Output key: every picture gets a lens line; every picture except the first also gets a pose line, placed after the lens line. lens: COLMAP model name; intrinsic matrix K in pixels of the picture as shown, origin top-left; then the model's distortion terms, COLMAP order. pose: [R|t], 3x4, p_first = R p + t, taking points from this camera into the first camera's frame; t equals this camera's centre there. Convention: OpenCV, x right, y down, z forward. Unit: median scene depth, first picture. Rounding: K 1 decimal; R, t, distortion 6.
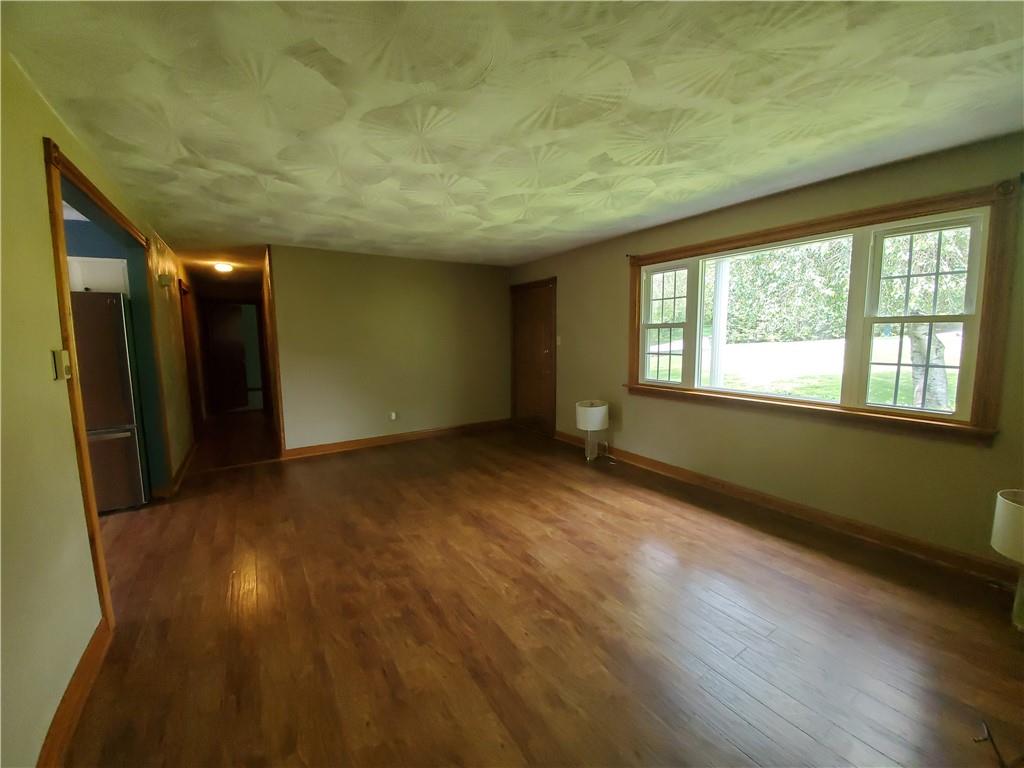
lens RADIAL K [[410.7, 0, 512.0], [0, 410.7, 384.0], [0, 0, 1]] dist [-0.000094, -0.000055]
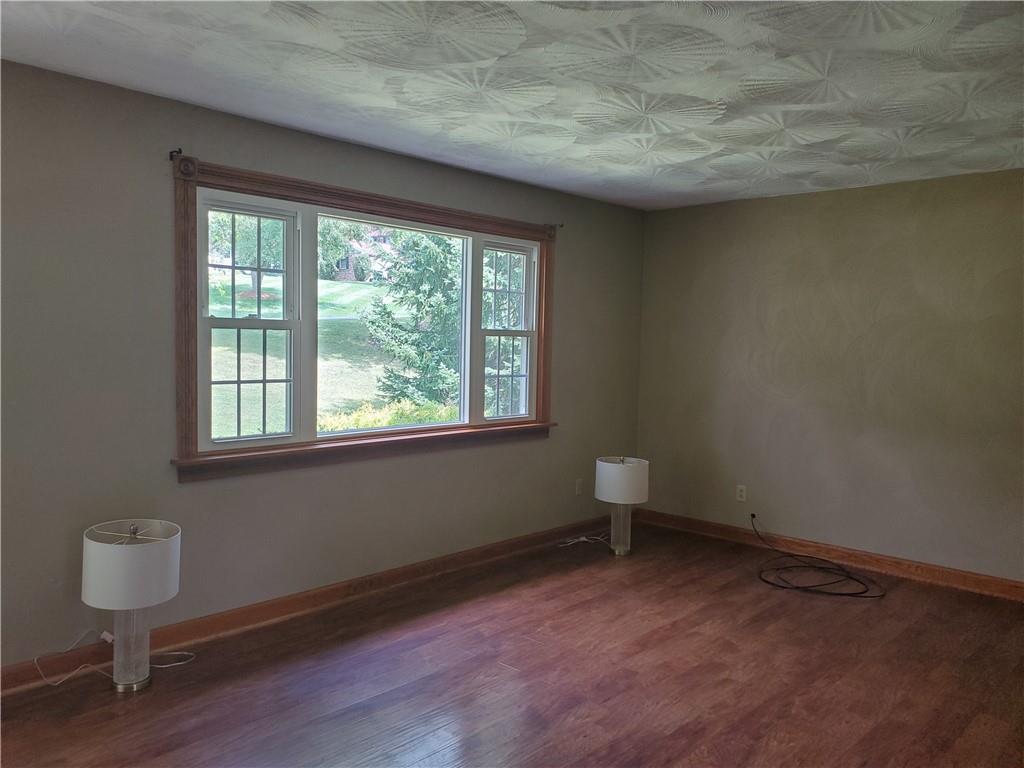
lens RADIAL K [[778.0, 0, 512.0], [0, 778.0, 384.0], [0, 0, 1]] dist [0.028029, -0.001359]
pose [[-0.241304, -0.049118, 0.969206, -0.803446], [0.100238, 0.992115, 0.075236, -0.144716], [-0.965259, 0.115306, -0.234478, 1.220525]]
